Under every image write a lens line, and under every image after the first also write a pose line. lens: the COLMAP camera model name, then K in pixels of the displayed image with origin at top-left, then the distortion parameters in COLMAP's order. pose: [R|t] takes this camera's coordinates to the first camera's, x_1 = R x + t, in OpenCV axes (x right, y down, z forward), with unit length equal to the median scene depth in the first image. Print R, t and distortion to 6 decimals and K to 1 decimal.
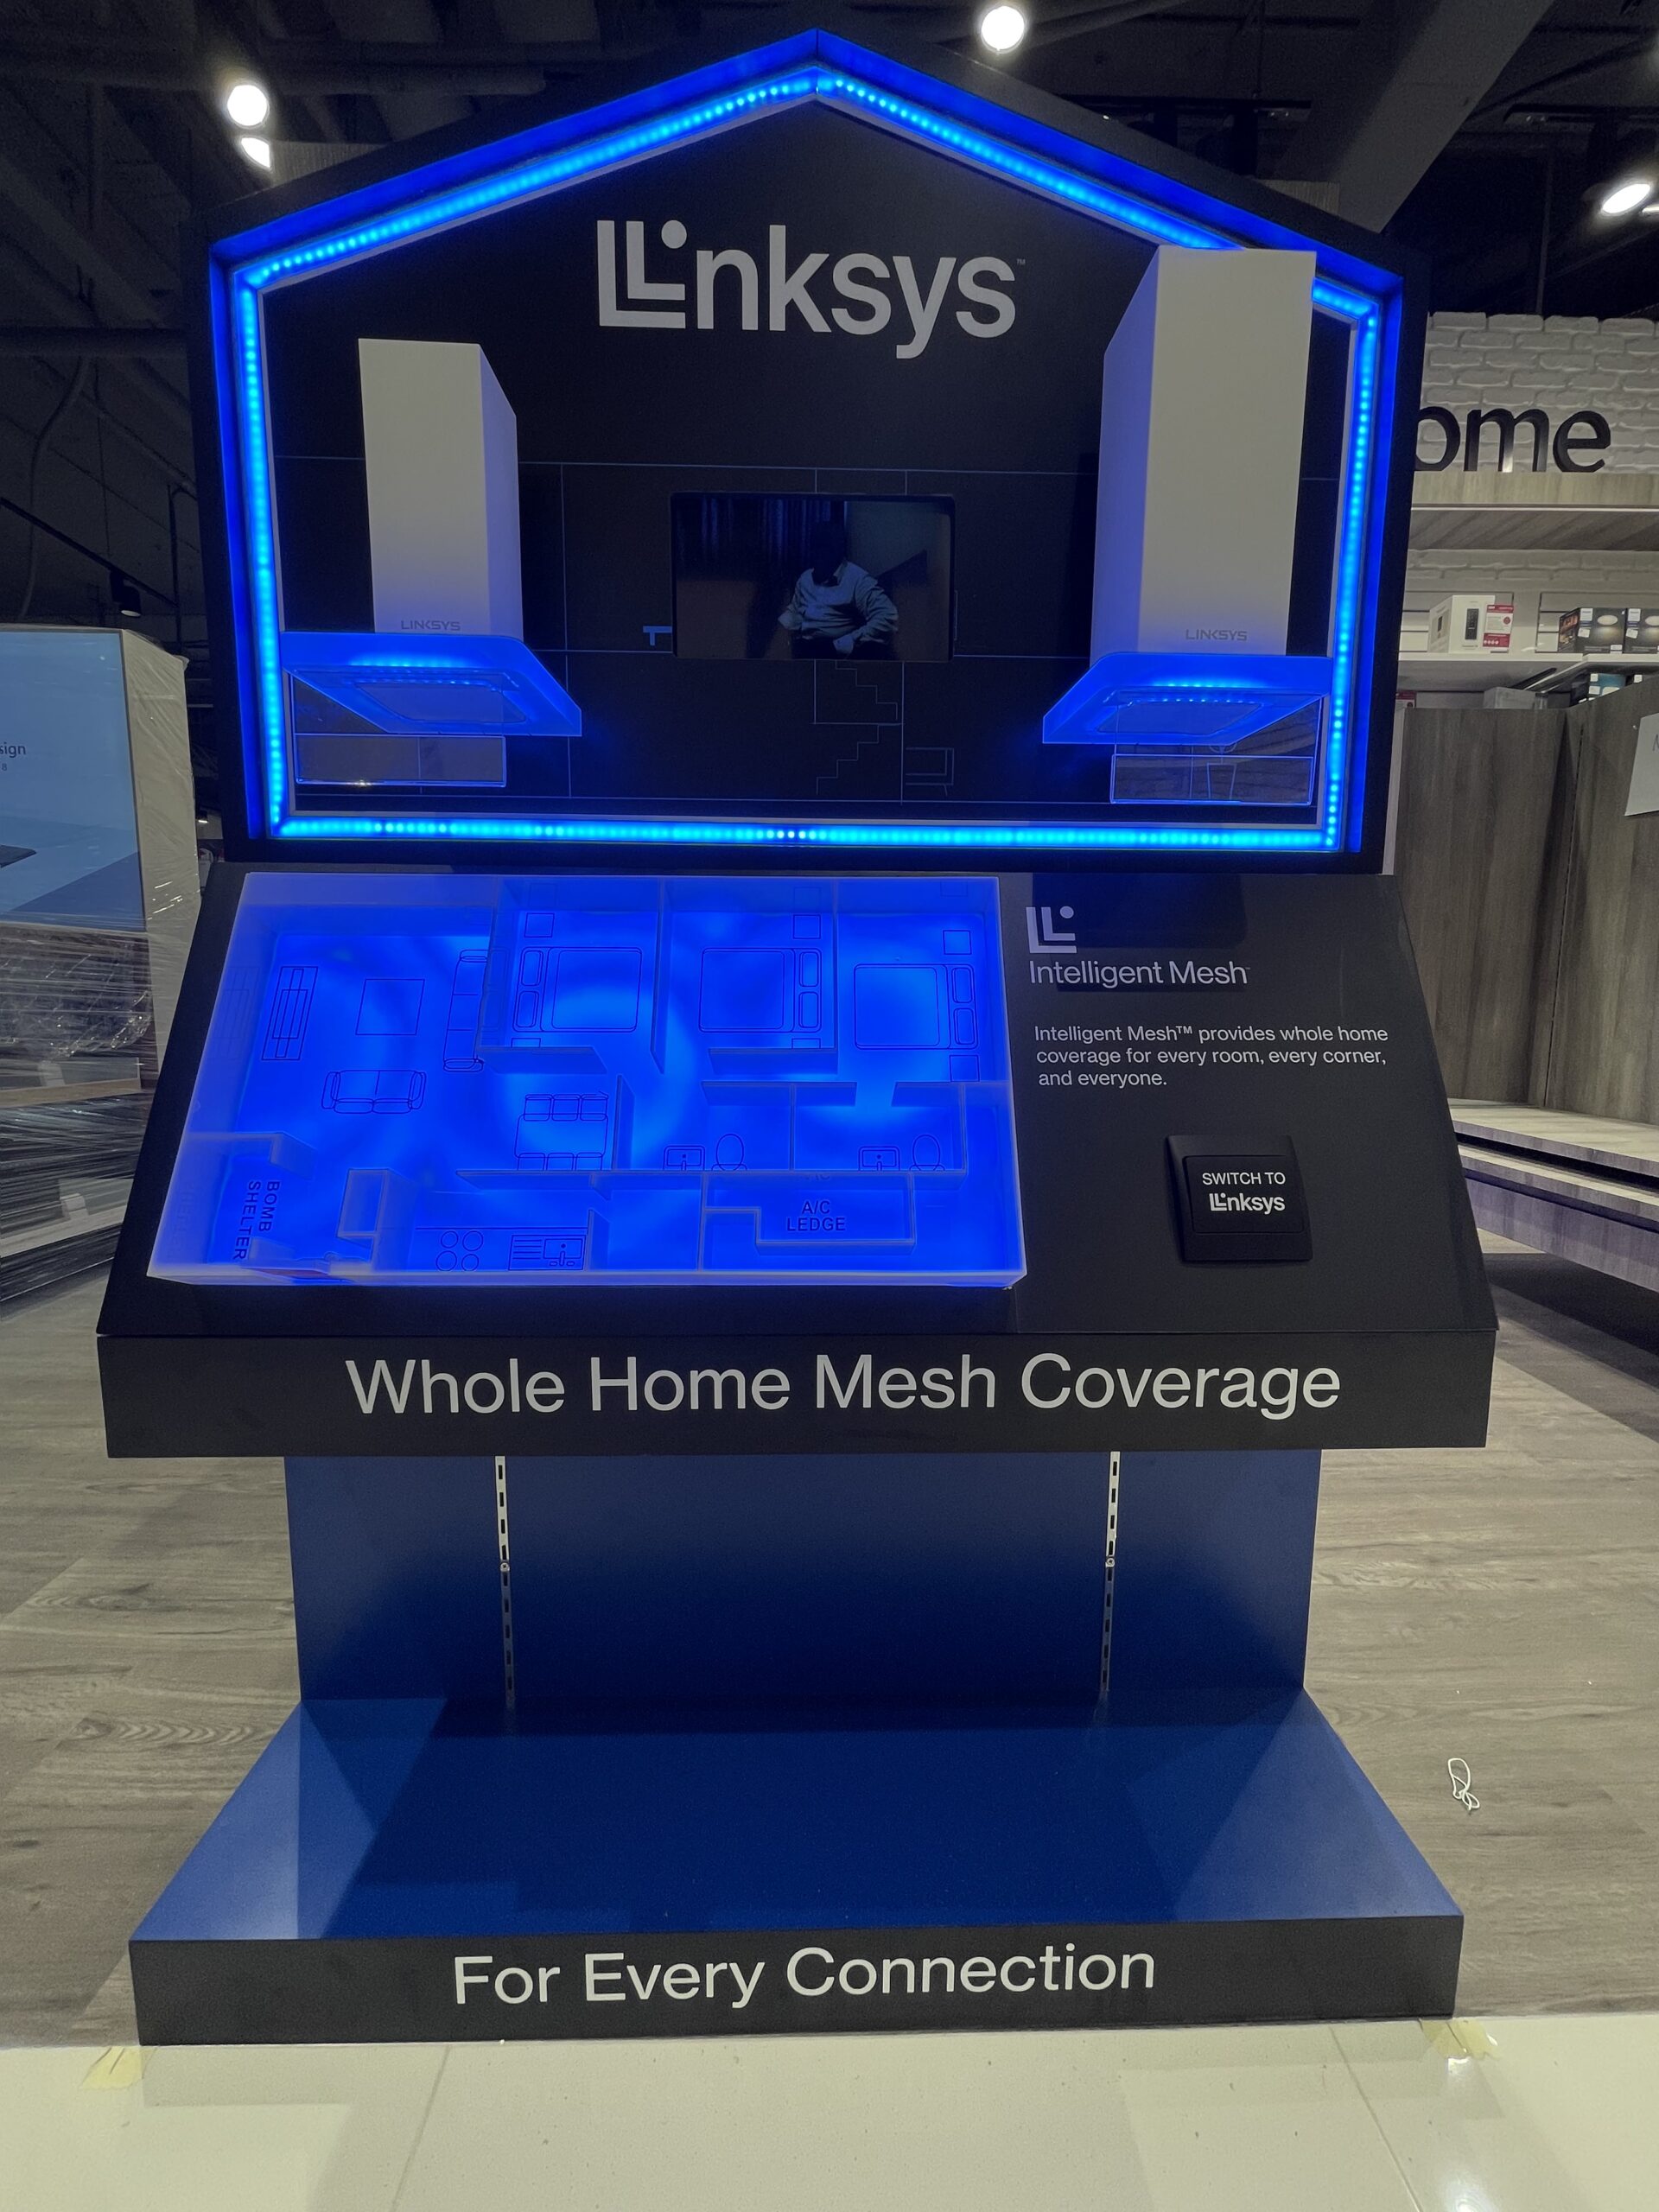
lens RADIAL K [[891.6, 0, 833.0], [0, 891.6, 1095.0], [0, 0, 1]] dist [-0.004570, 0.002707]
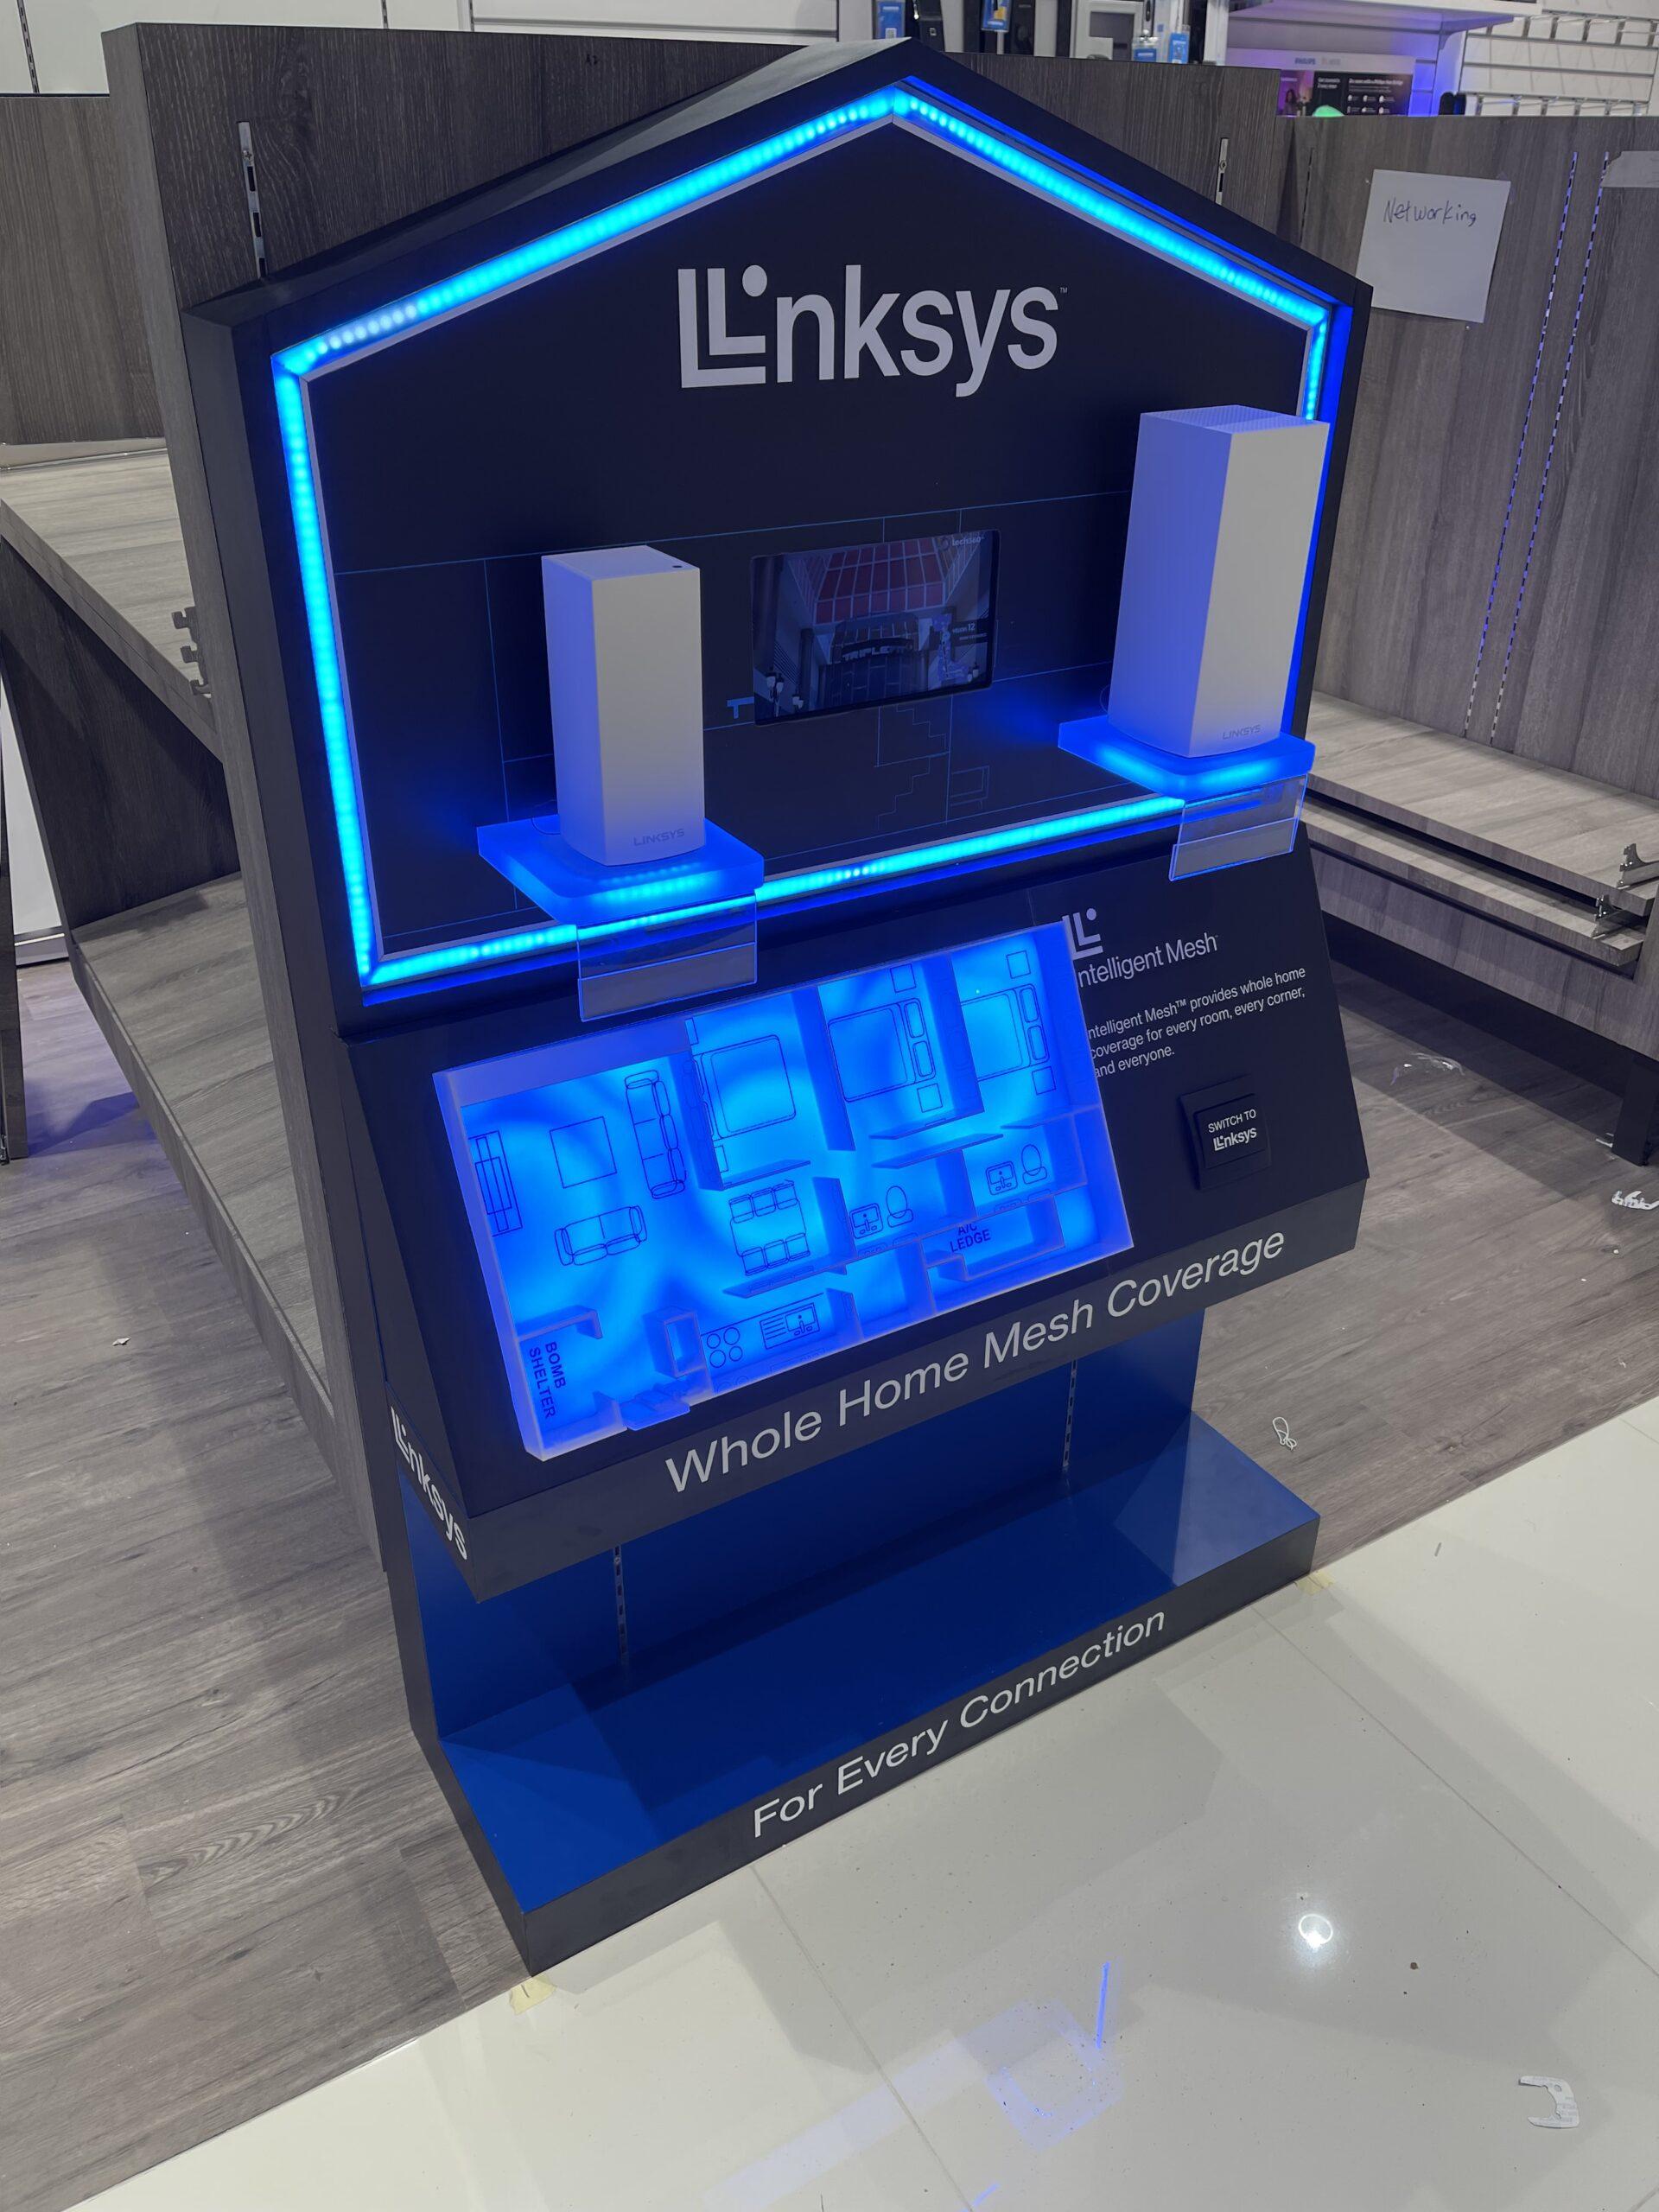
lens RADIAL K [[1679.8, 0, 833.9], [0, 1679.8, 1106.2], [0, 0, 1]] dist [0.055629, -0.074011]
pose [[0.865956, -0.243584, 0.436792, -1.081223], [0.057761, 0.916241, 0.396441, -0.899913], [-0.496774, -0.318071, 0.807494, -0.692441]]
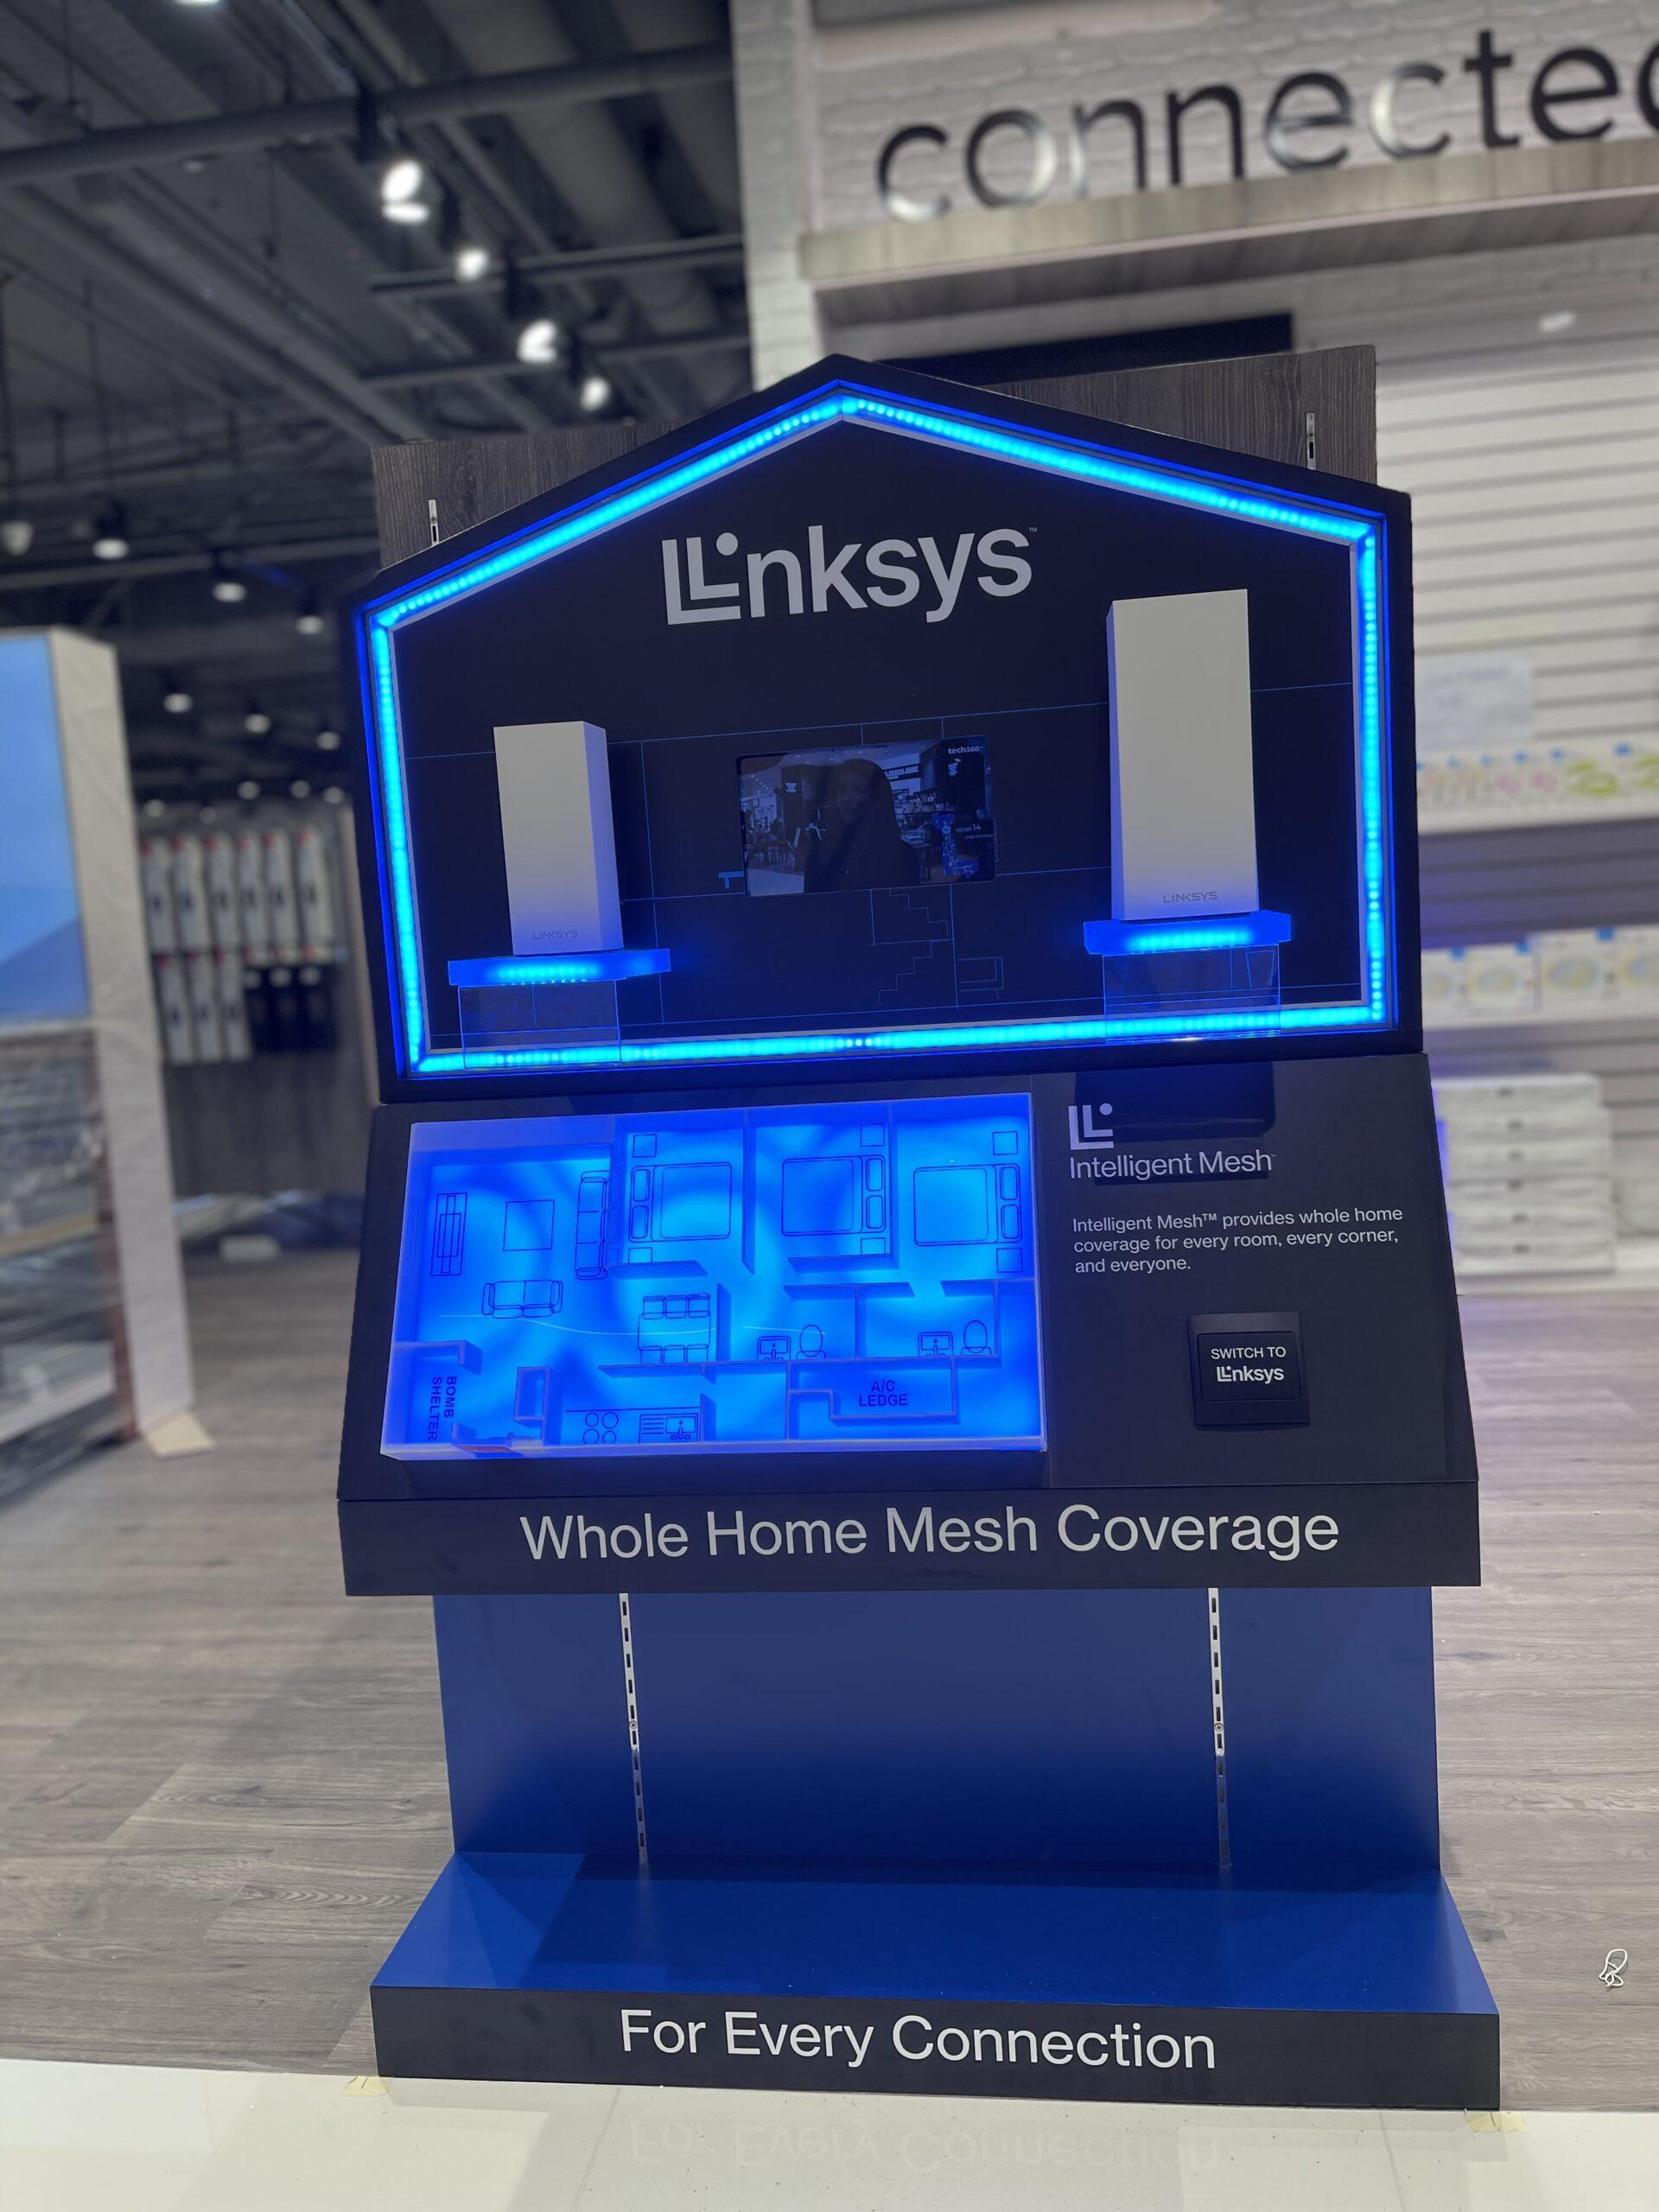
lens RADIAL K [[1679.8, 0, 823.9], [0, 1679.8, 1113.1], [0, 0, 1]] dist [0.055629, -0.074011]
pose [[0.985149, -0.050734, -0.164037, 0.273035], [0.049825, 0.998711, -0.009655, -0.208037], [0.164315, 0.001338, 0.986407, -1.166210]]
